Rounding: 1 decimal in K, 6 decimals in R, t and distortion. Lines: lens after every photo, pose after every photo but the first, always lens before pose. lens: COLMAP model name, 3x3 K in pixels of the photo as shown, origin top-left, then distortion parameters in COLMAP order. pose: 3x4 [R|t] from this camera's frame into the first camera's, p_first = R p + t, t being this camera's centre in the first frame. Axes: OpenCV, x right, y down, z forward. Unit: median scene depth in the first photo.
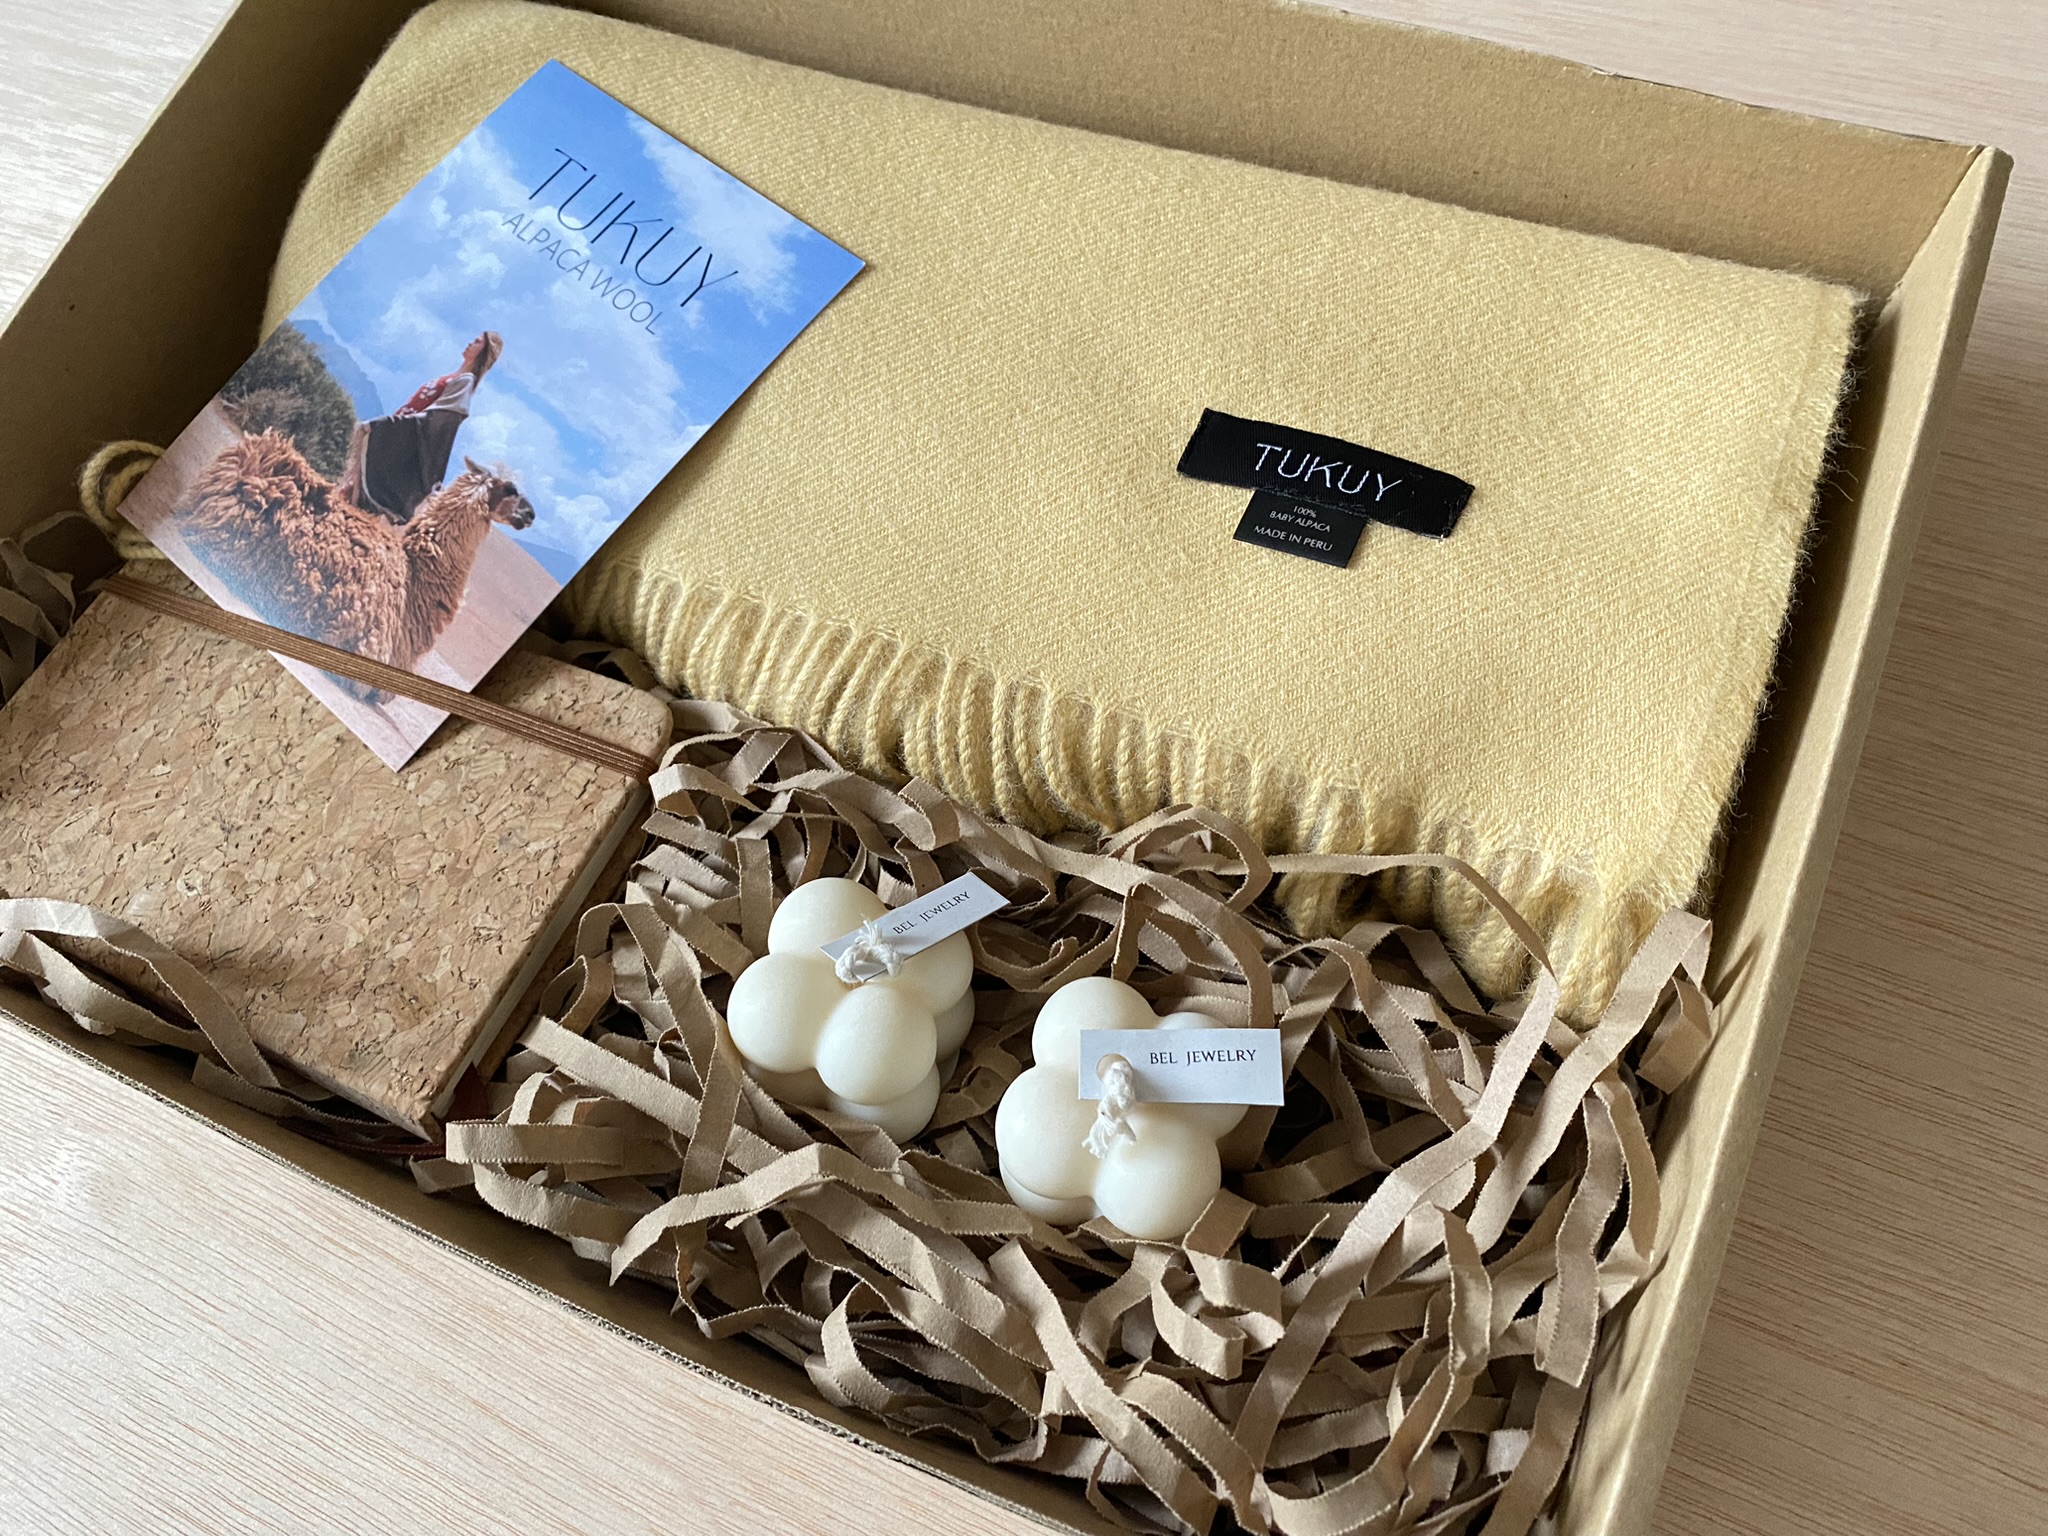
lens RADIAL K [[1532.9, 0, 1047.5], [0, 1532.9, 776.9], [0, 0, 1]] dist [-0.048948, 0.059380]
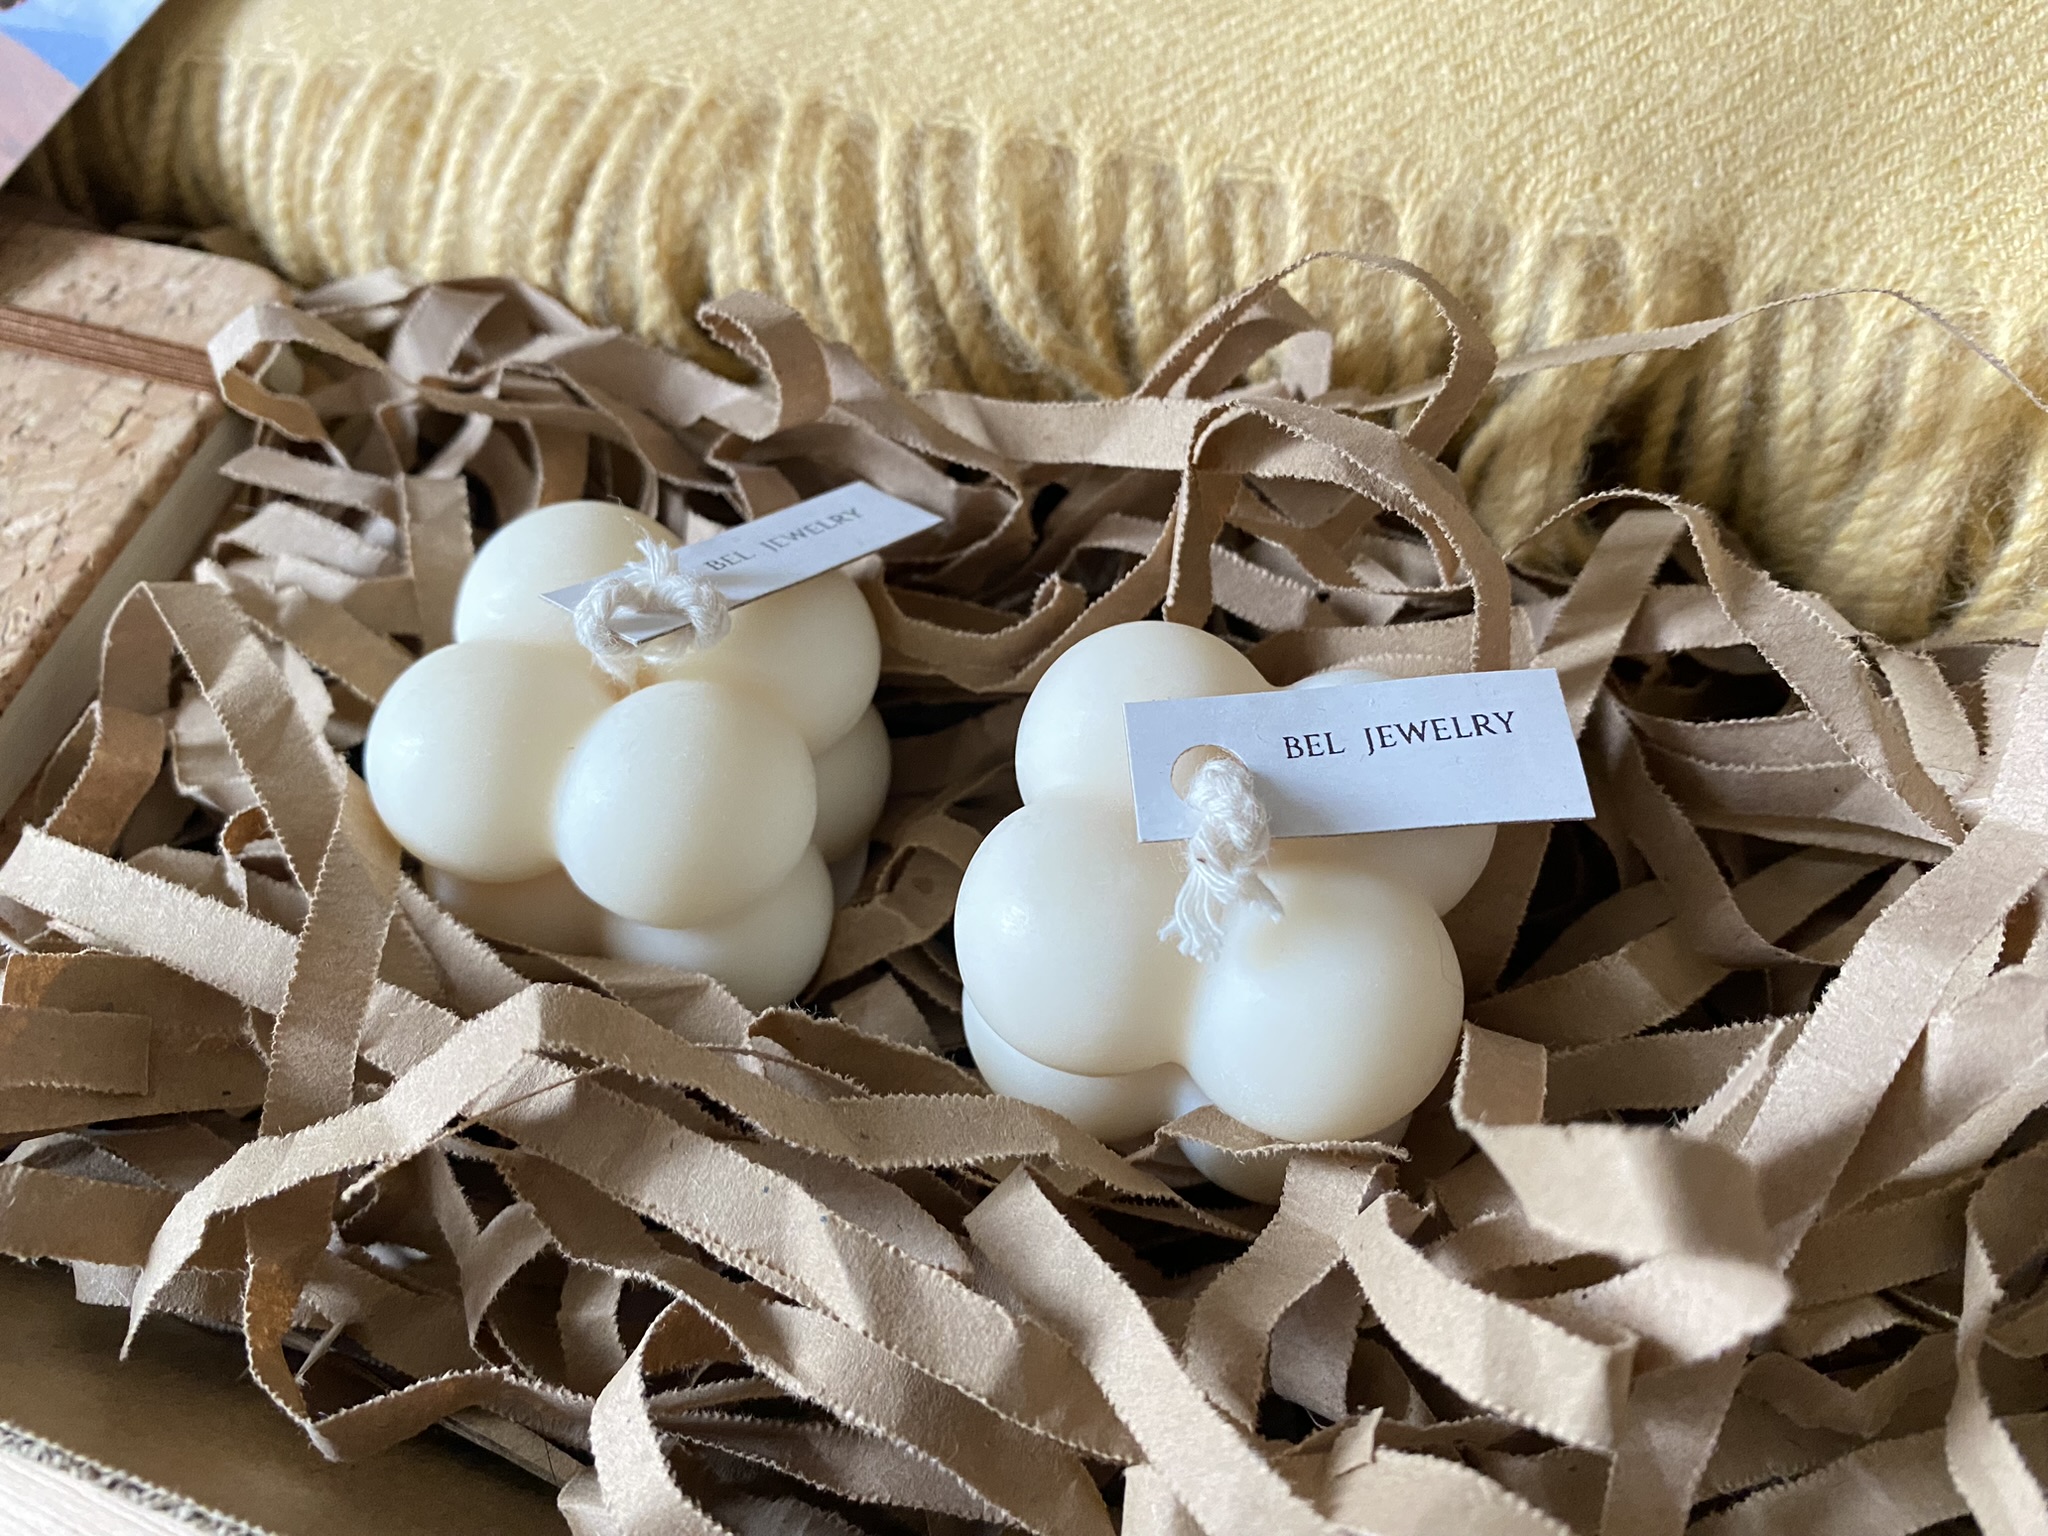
lens RADIAL K [[1445.4, 0, 1033.1], [0, 1445.4, 863.5], [0, 0, 1]] dist [-0.022361, -0.004348]
pose [[0.995513, -0.079615, 0.051151, -0.027655], [0.076881, 0.995612, 0.053352, 0.166988], [-0.055174, -0.049180, 0.997265, 0.509265]]
